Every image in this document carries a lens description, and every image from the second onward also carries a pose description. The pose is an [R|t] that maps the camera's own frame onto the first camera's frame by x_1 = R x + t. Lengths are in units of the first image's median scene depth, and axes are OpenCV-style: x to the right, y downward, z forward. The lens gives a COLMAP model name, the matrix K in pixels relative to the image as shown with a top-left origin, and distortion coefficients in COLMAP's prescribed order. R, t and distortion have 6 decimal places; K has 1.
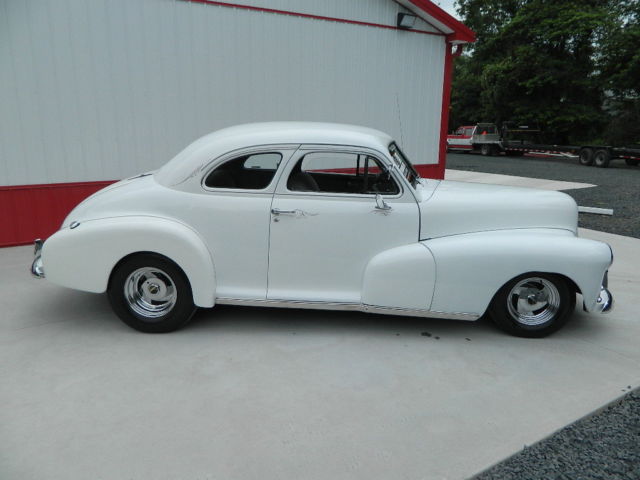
lens RADIAL K [[474.5, 0, 320.0], [0, 474.5, 240.0], [0, 0, 1]] dist [0.005424, -0.006047]
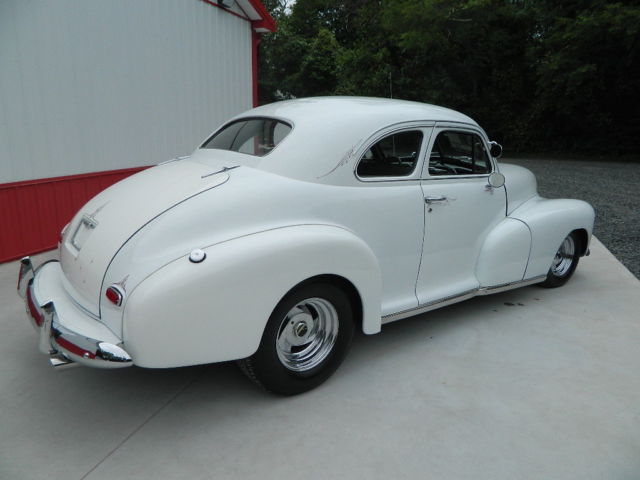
lens RADIAL K [[474.5, 0, 320.0], [0, 474.5, 240.0], [0, 0, 1]] dist [0.005424, -0.006047]
pose [[0.766943, -0.145922, 0.624904, -0.765315], [0.141576, 0.988284, 0.057018, -0.063755], [-0.625903, 0.044742, 0.778617, 0.452539]]
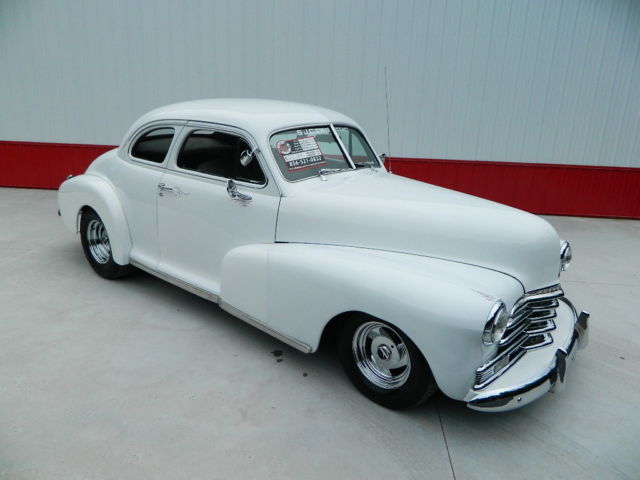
lens RADIAL K [[474.5, 0, 320.0], [0, 474.5, 240.0], [0, 0, 1]] dist [0.005424, -0.006047]
pose [[0.798174, 0.188040, -0.572327, 0.762313], [-0.162078, 0.982037, 0.096615, -0.097580], [0.580214, 0.015646, 0.814314, 0.361770]]
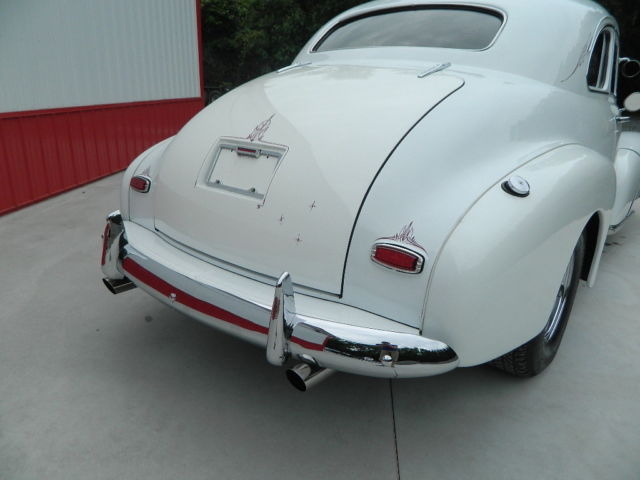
lens RADIAL K [[482.3, 0, 320.0], [0, 482.3, 240.0], [0, 0, 1]] dist [-0.008266, -0.001996]
pose [[0.601752, -0.237344, 0.762603, -0.904223], [0.164353, 0.971188, 0.172575, -0.081403], [-0.781590, 0.021489, 0.623422, 0.886487]]
